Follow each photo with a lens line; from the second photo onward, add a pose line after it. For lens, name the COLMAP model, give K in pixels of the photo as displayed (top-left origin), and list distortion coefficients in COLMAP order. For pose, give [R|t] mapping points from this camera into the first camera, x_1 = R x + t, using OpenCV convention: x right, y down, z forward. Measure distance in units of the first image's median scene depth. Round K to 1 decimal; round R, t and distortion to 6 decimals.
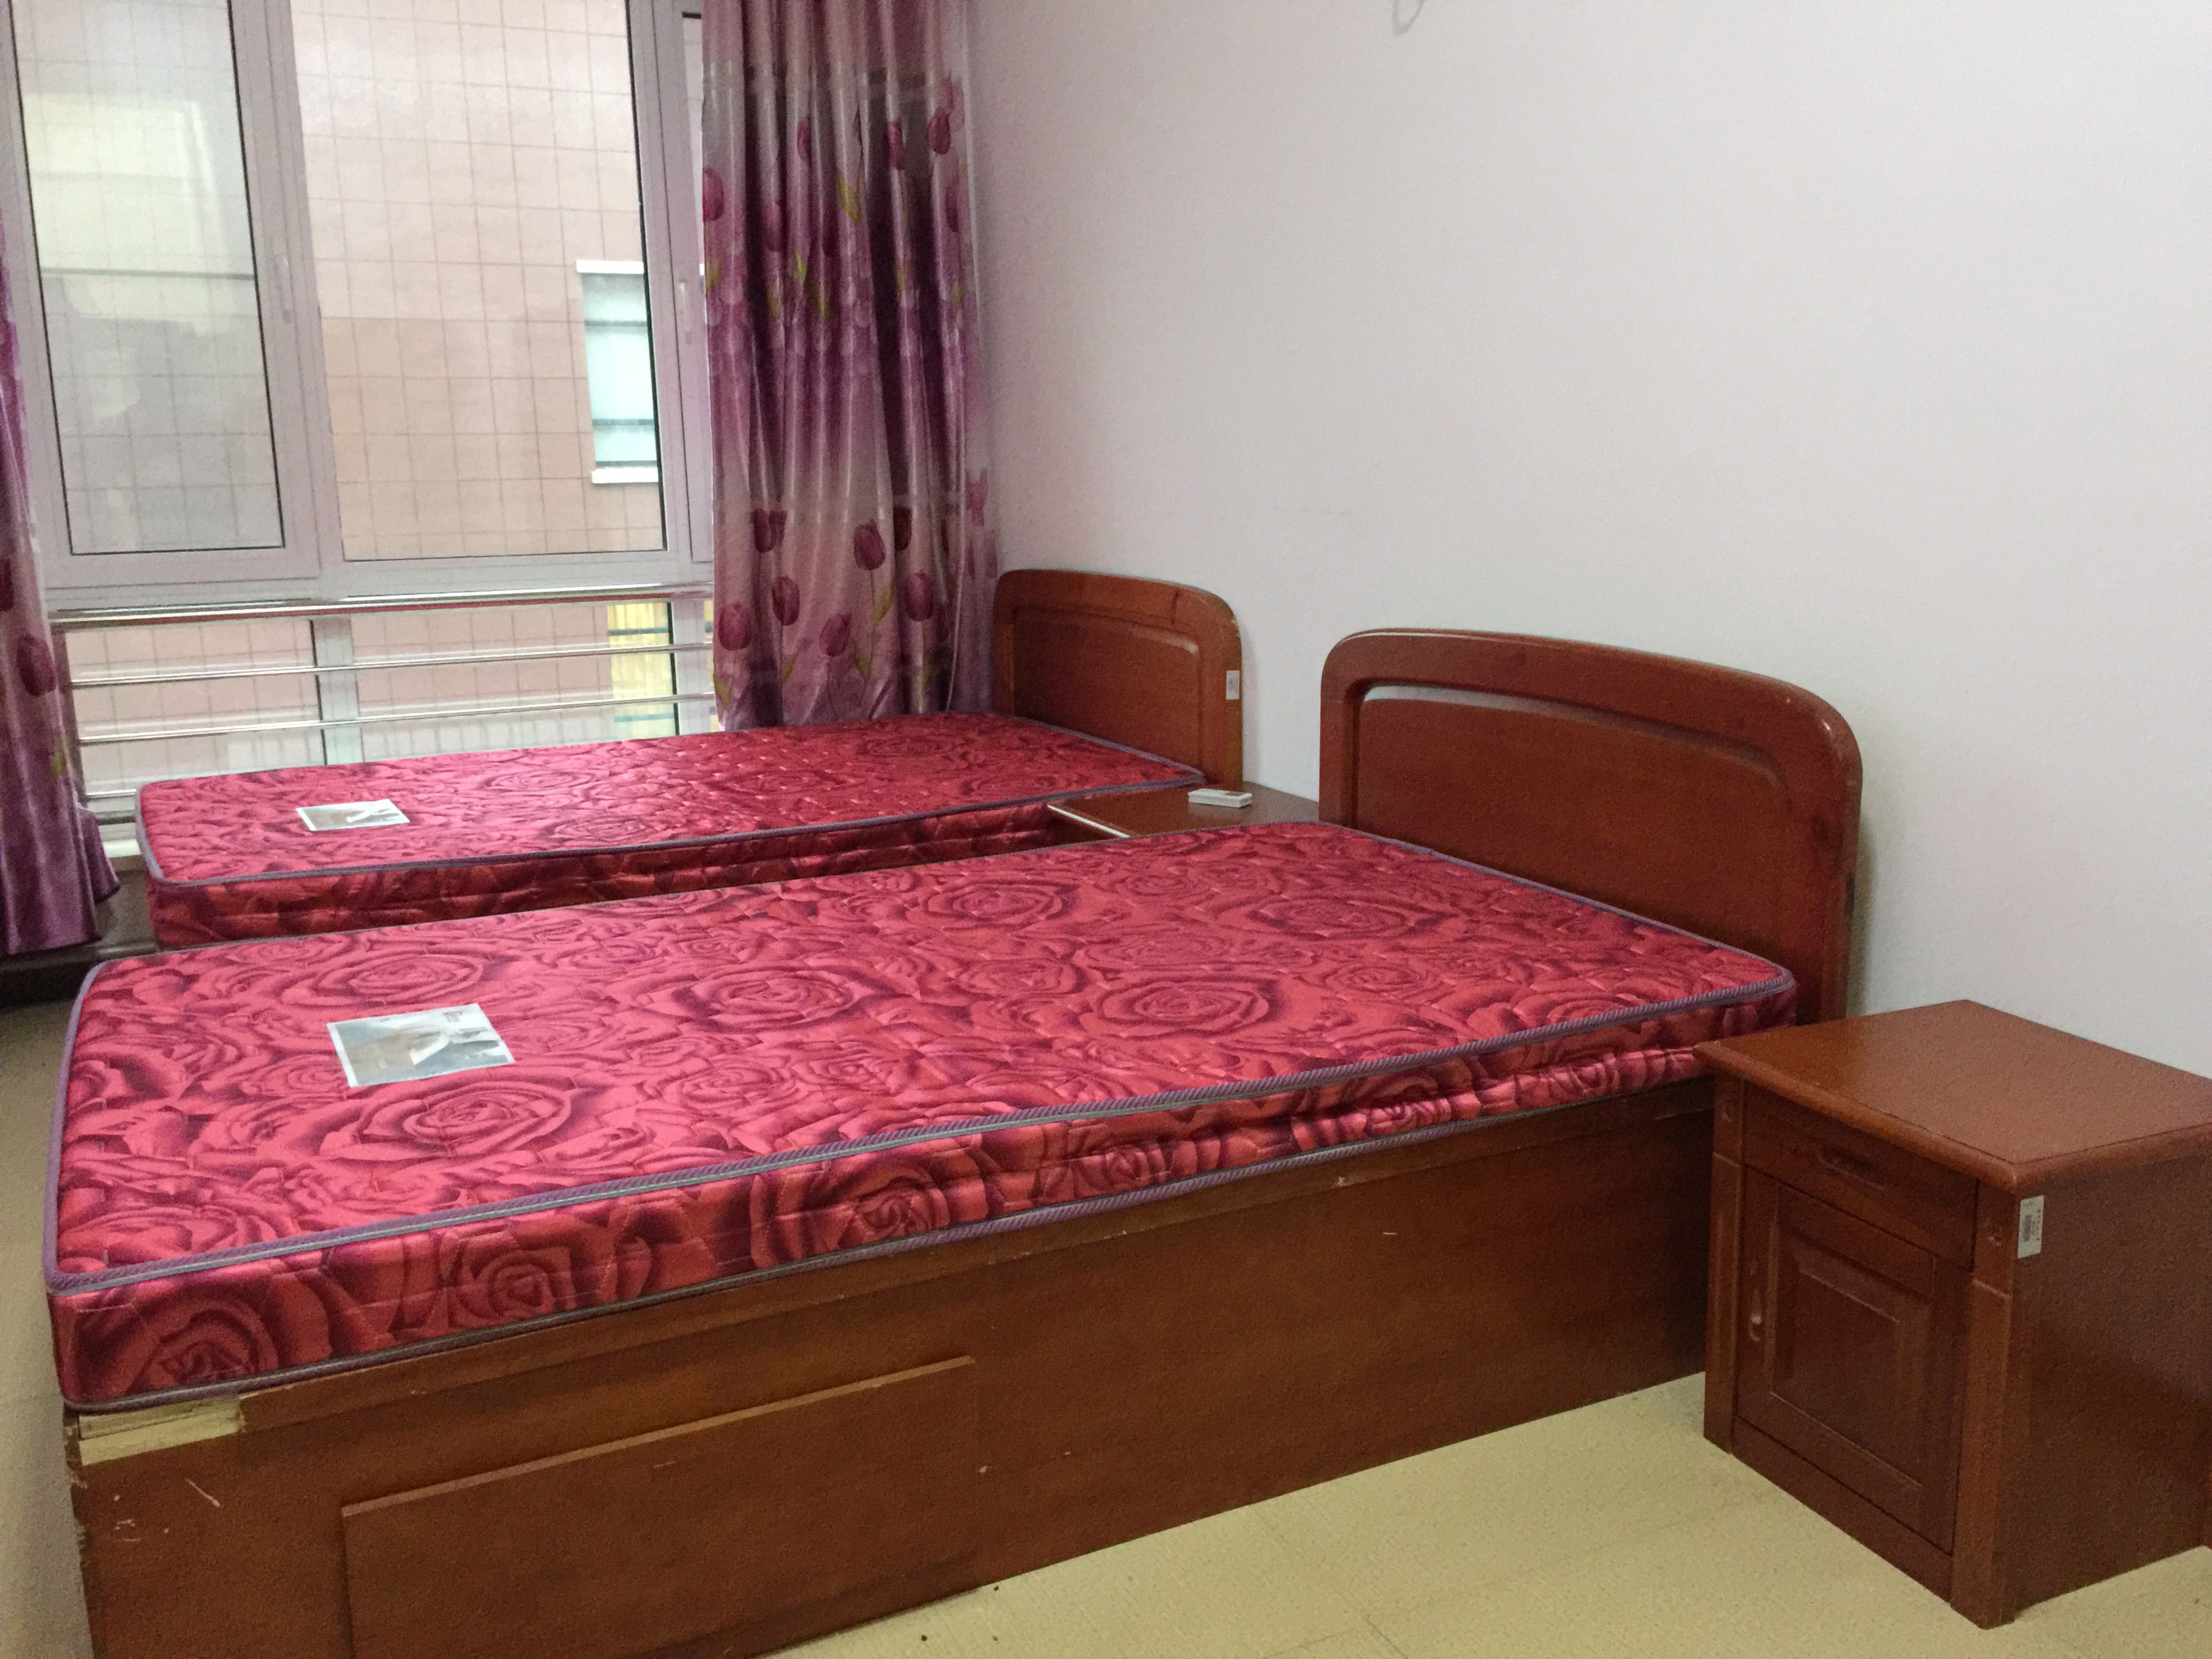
lens RADIAL K [[1892.3, 0, 1103.3], [0, 1892.3, 814.3], [0, 0, 1]] dist [0.092385, -0.145674]
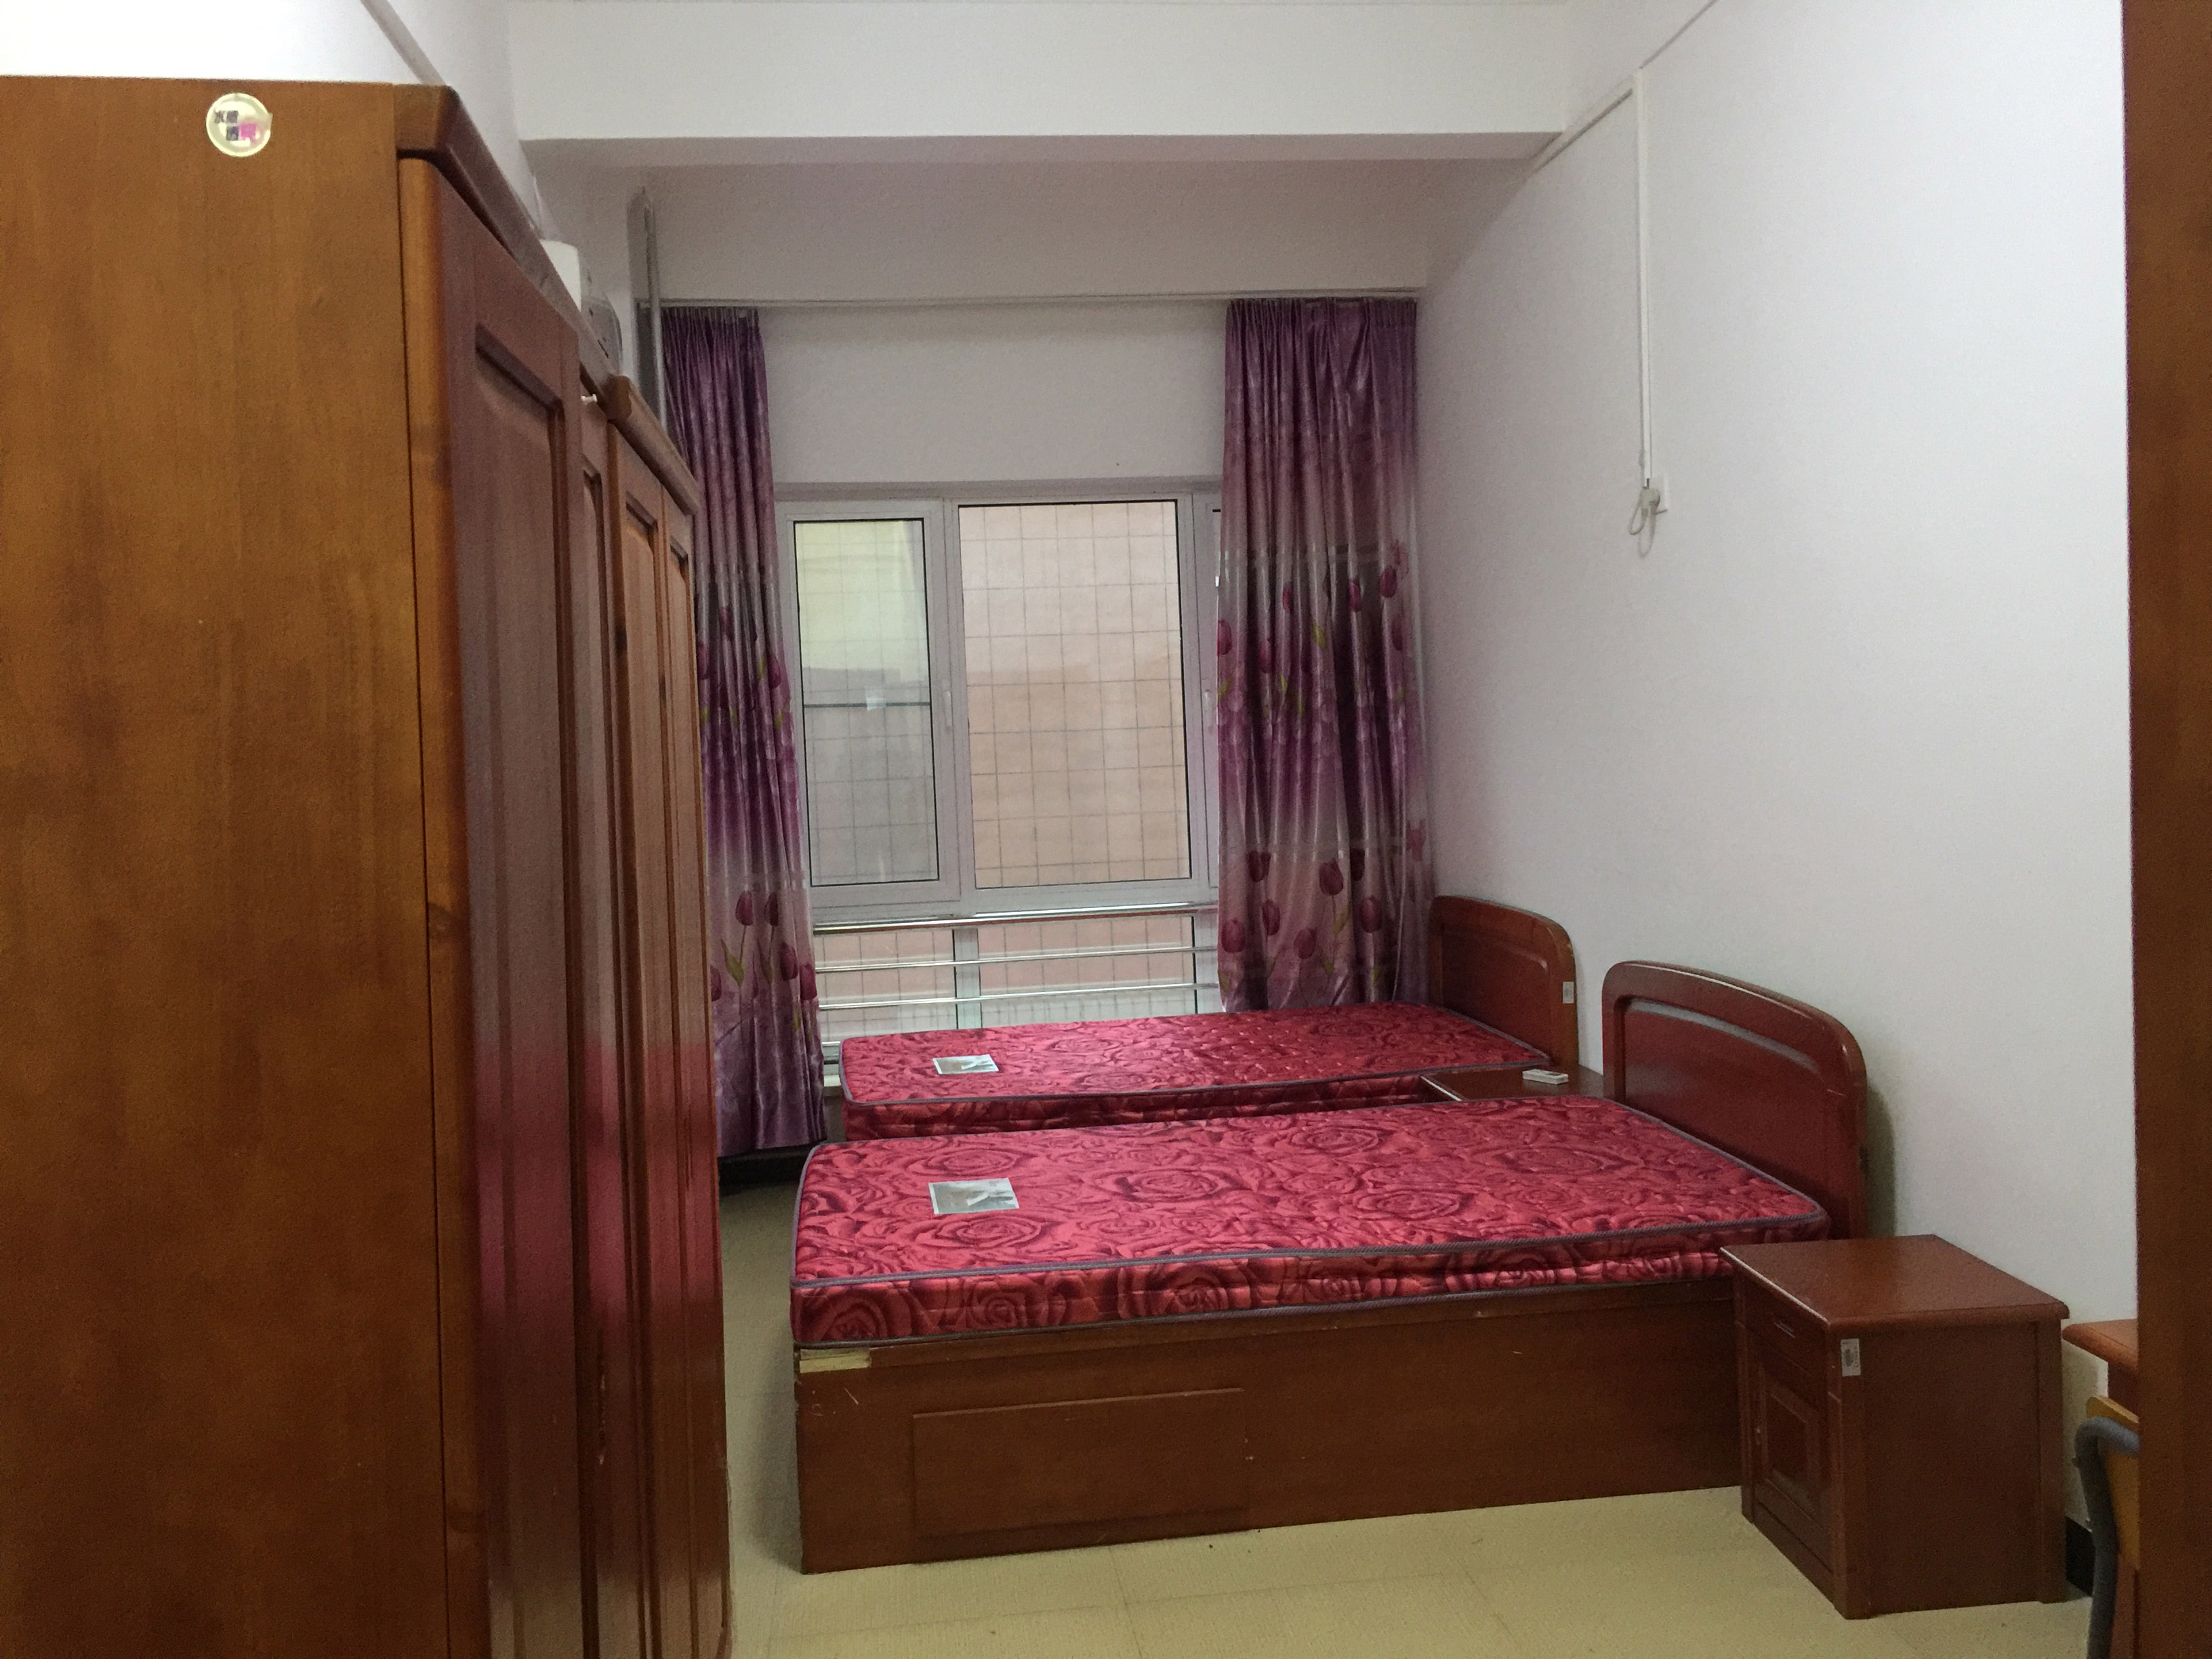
lens RADIAL K [[1892.3, 0, 1103.3], [0, 1892.3, 814.3], [0, 0, 1]] dist [0.092385, -0.145674]
pose [[0.946066, -0.005143, -0.323933, 0.298712], [-0.039171, 0.990723, -0.130129, -0.007353], [0.321597, 0.135800, 0.937088, -0.603703]]
